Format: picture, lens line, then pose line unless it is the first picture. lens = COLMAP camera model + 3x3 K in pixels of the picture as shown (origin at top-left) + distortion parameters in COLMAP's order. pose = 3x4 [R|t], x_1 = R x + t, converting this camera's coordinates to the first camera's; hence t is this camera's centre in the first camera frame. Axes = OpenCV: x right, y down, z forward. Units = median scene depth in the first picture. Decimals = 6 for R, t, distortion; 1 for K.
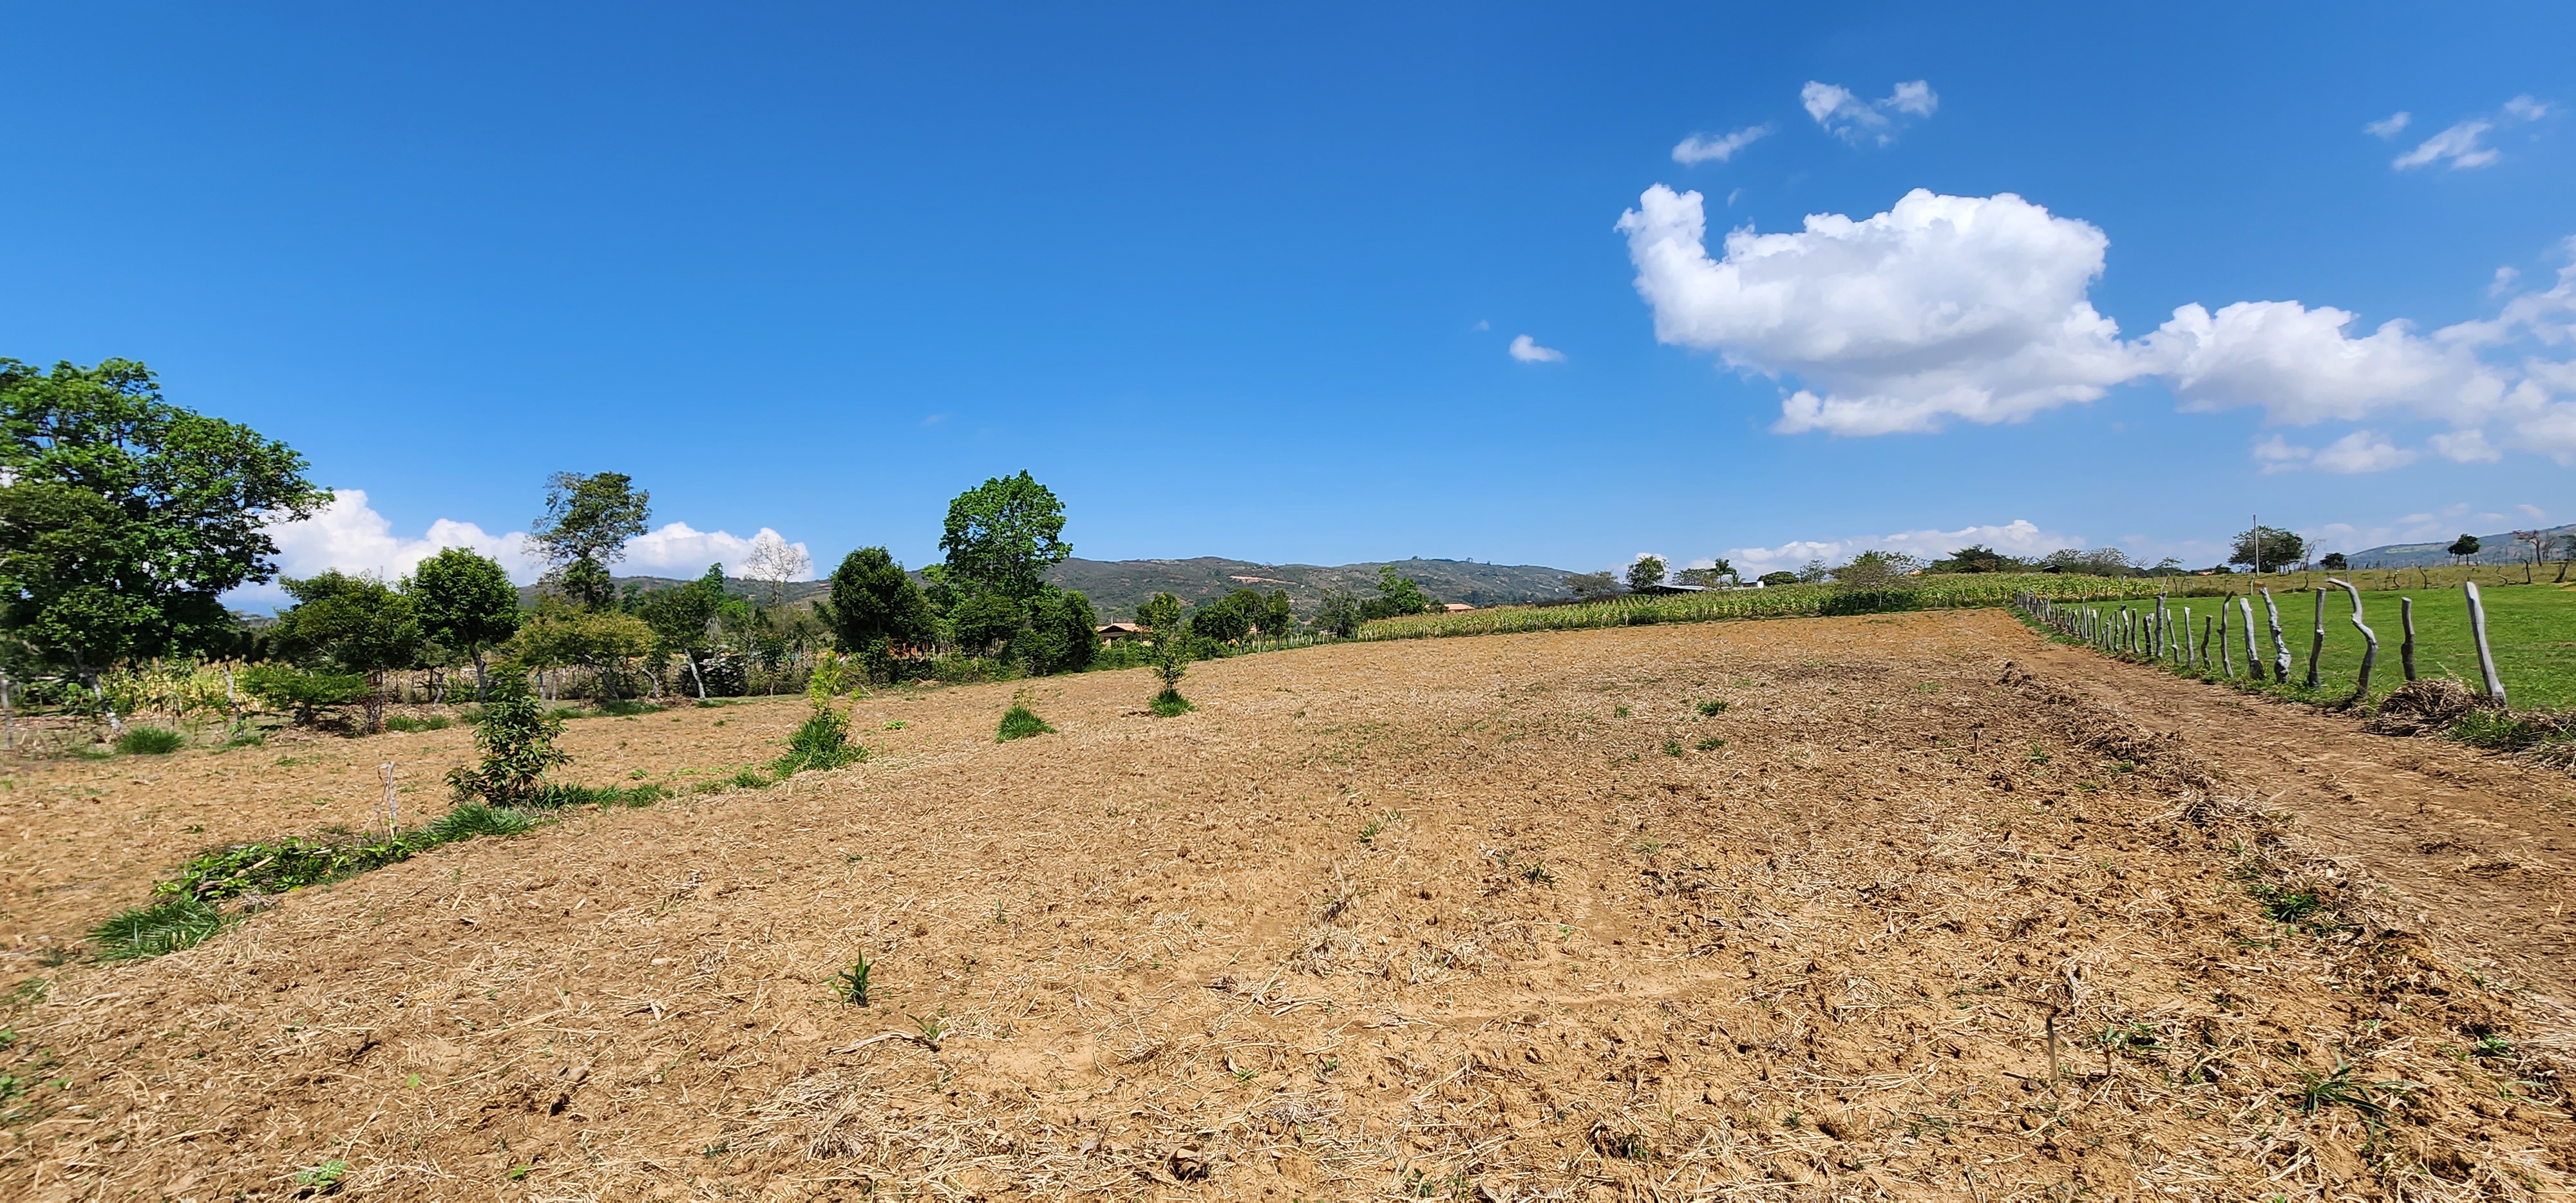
lens RADIAL K [[1061.3, 0, 1291.6], [0, 1061.3, 600.2], [0, 0, 1]] dist [0.005271, -0.001402]
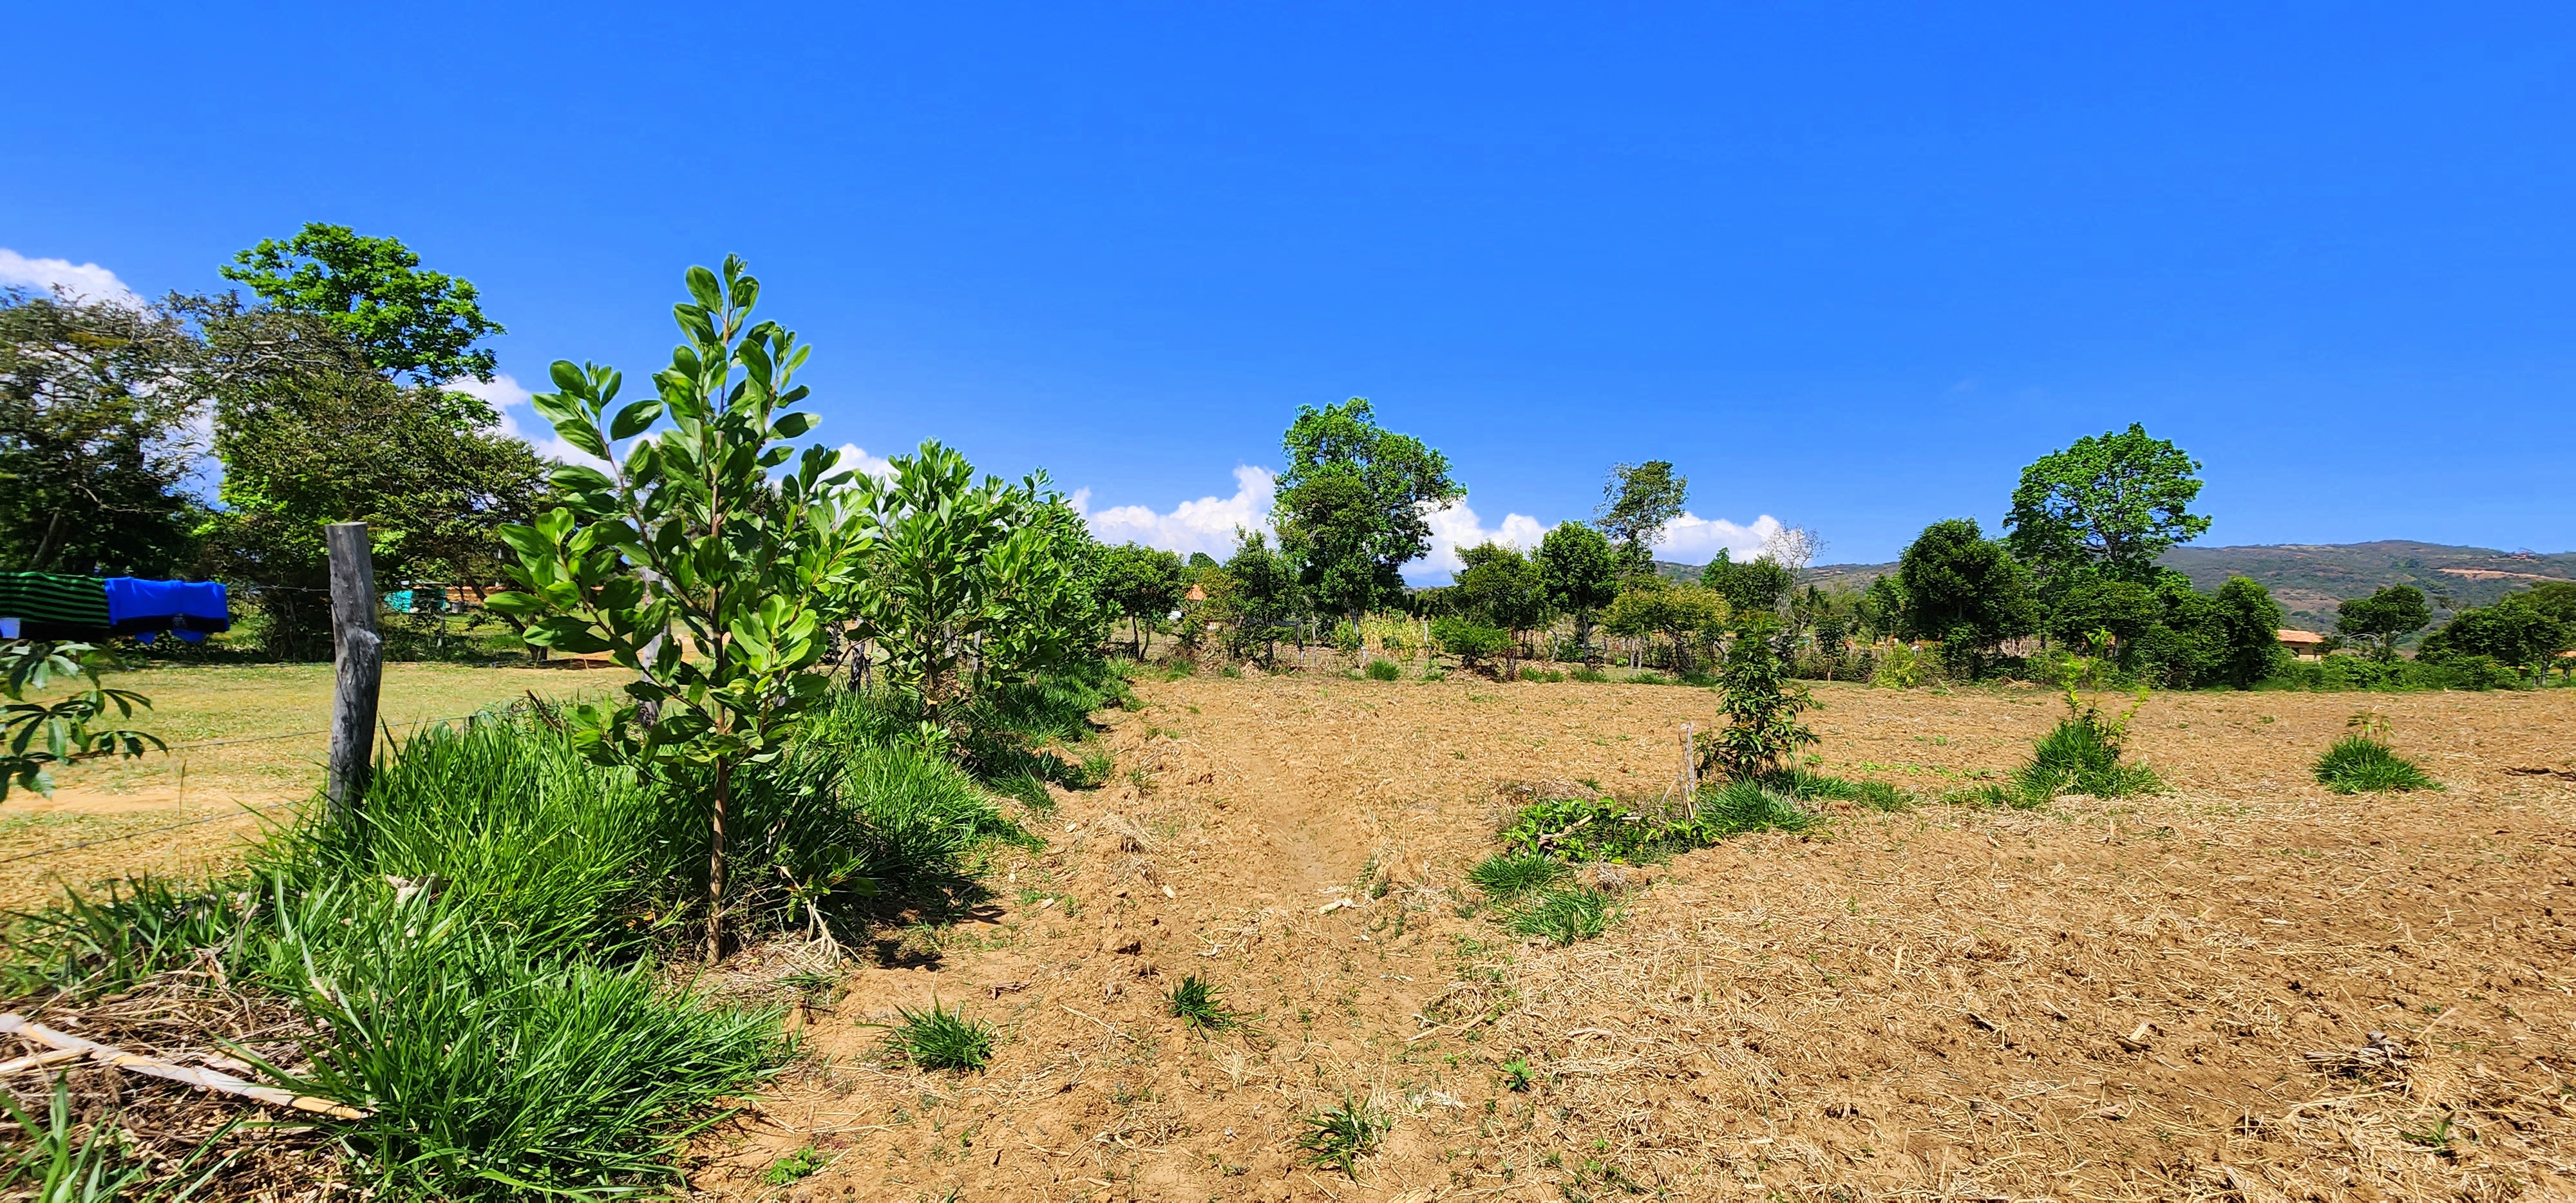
lens RADIAL K [[1061.3, 0, 1298.3], [0, 1061.3, 591.3], [0, 0, 1]] dist [0.005271, -0.001402]
pose [[0.644468, 0.032313, -0.763948, -0.049106], [-0.029021, 0.999420, 0.017791, 0.005112], [0.764080, 0.010705, 0.645032, 0.027044]]
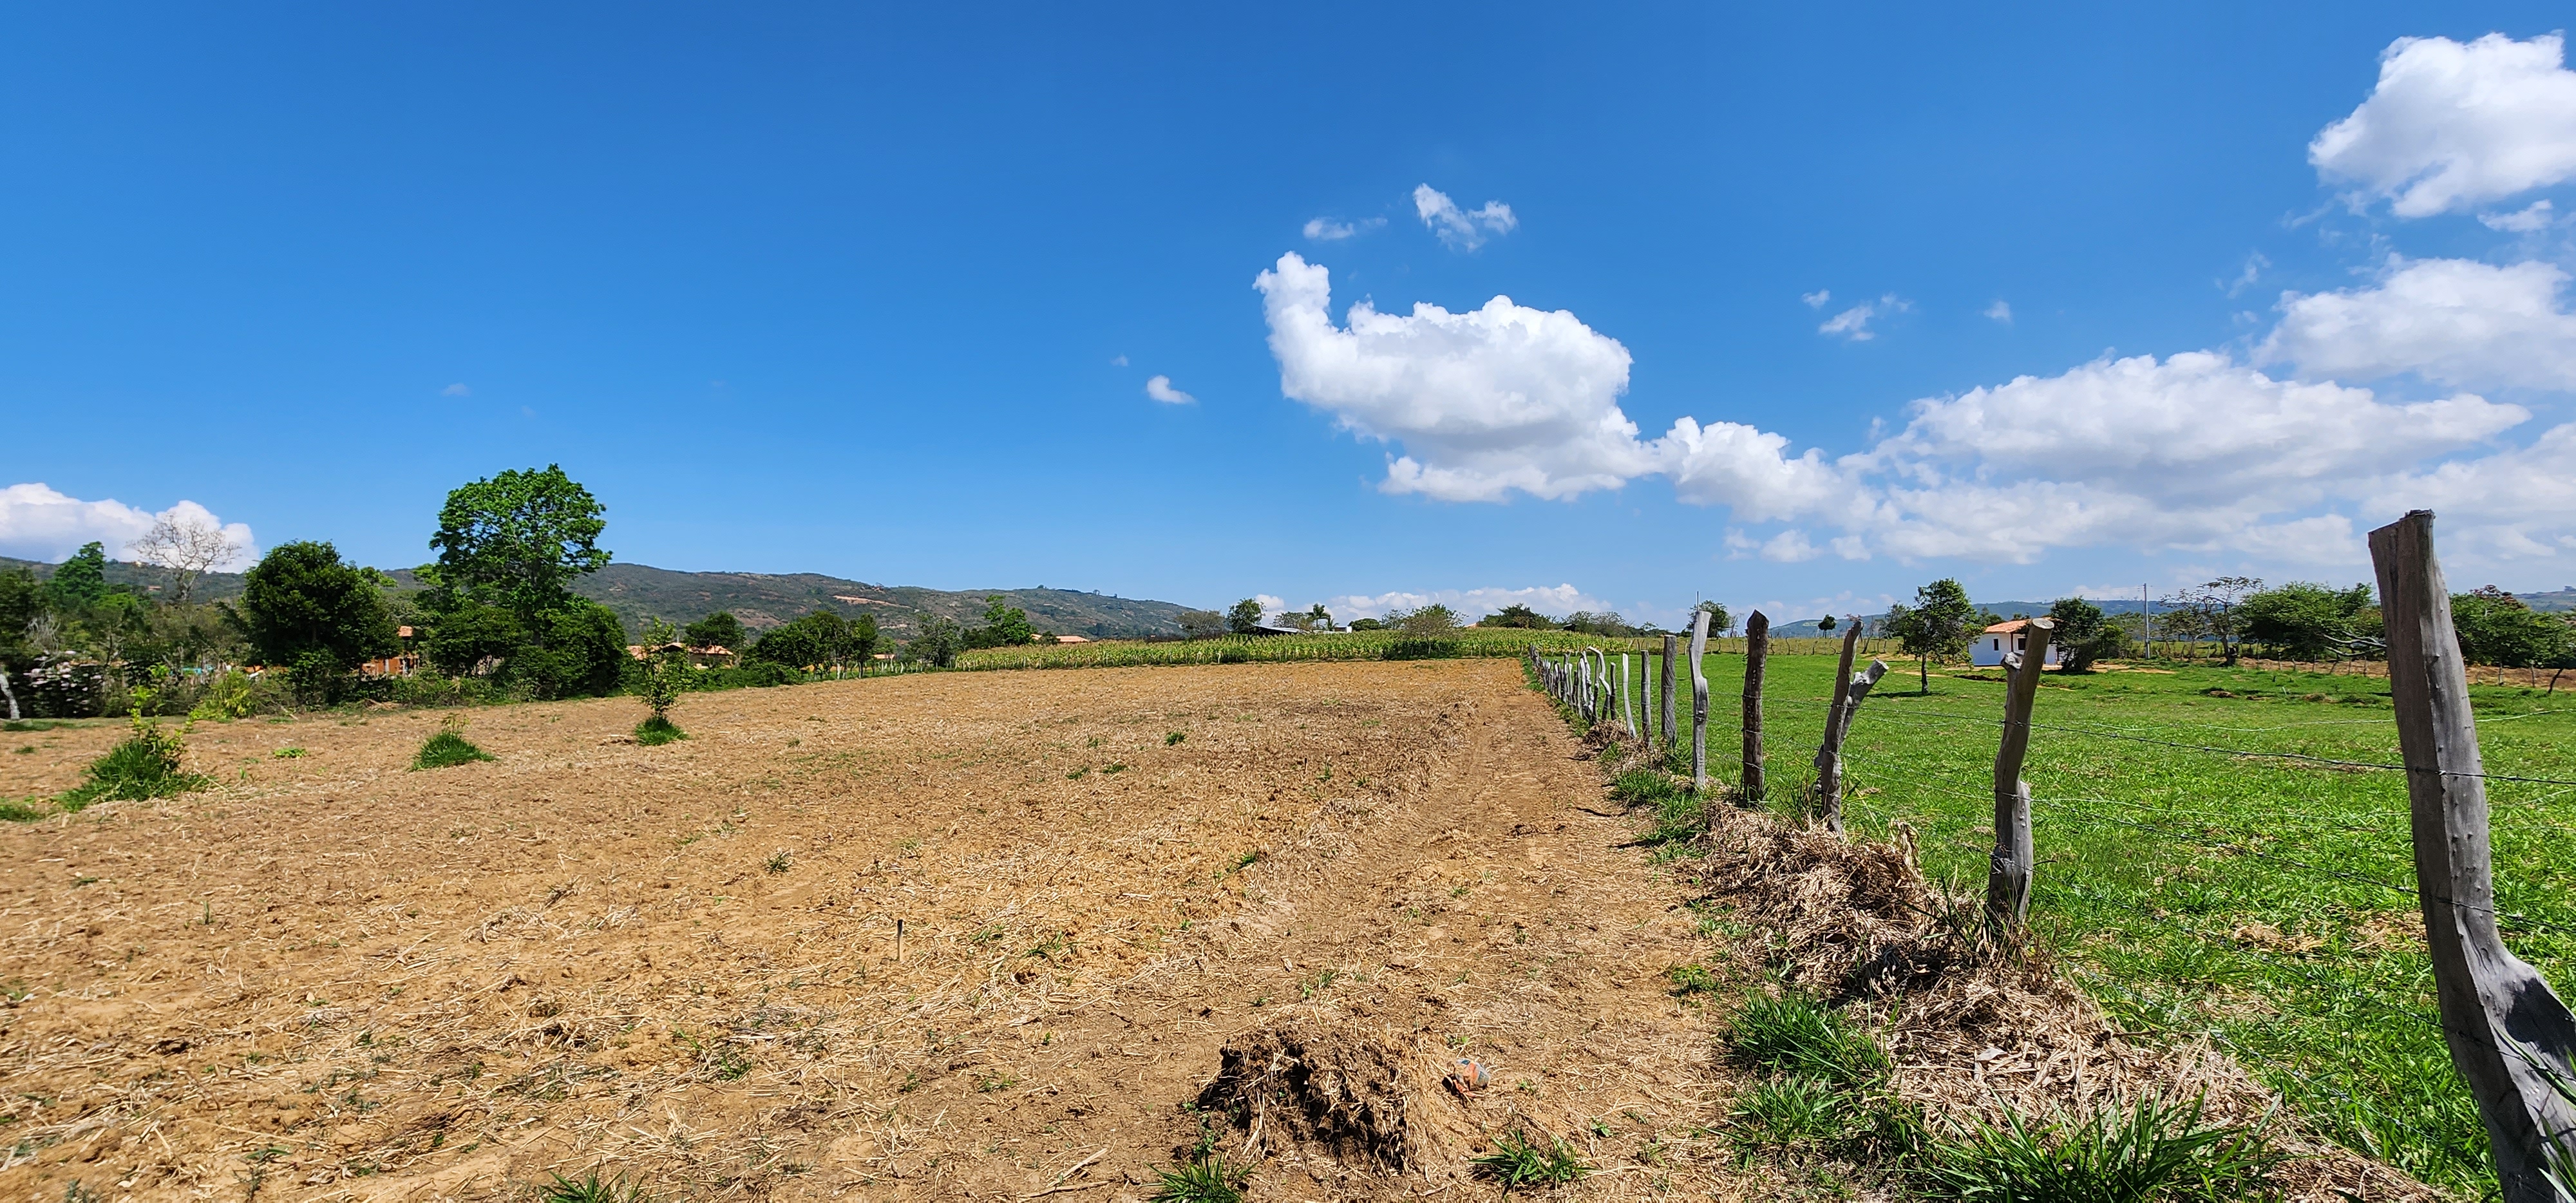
lens RADIAL K [[1061.3, 0, 1295.7], [0, 1061.3, 595.9], [0, 0, 1]] dist [0.005271, -0.001402]
pose [[0.938611, 0.053527, 0.340800, 0.031004], [-0.041786, 0.998256, -0.041703, -0.002918], [-0.342438, 0.024902, 0.939210, -0.034472]]
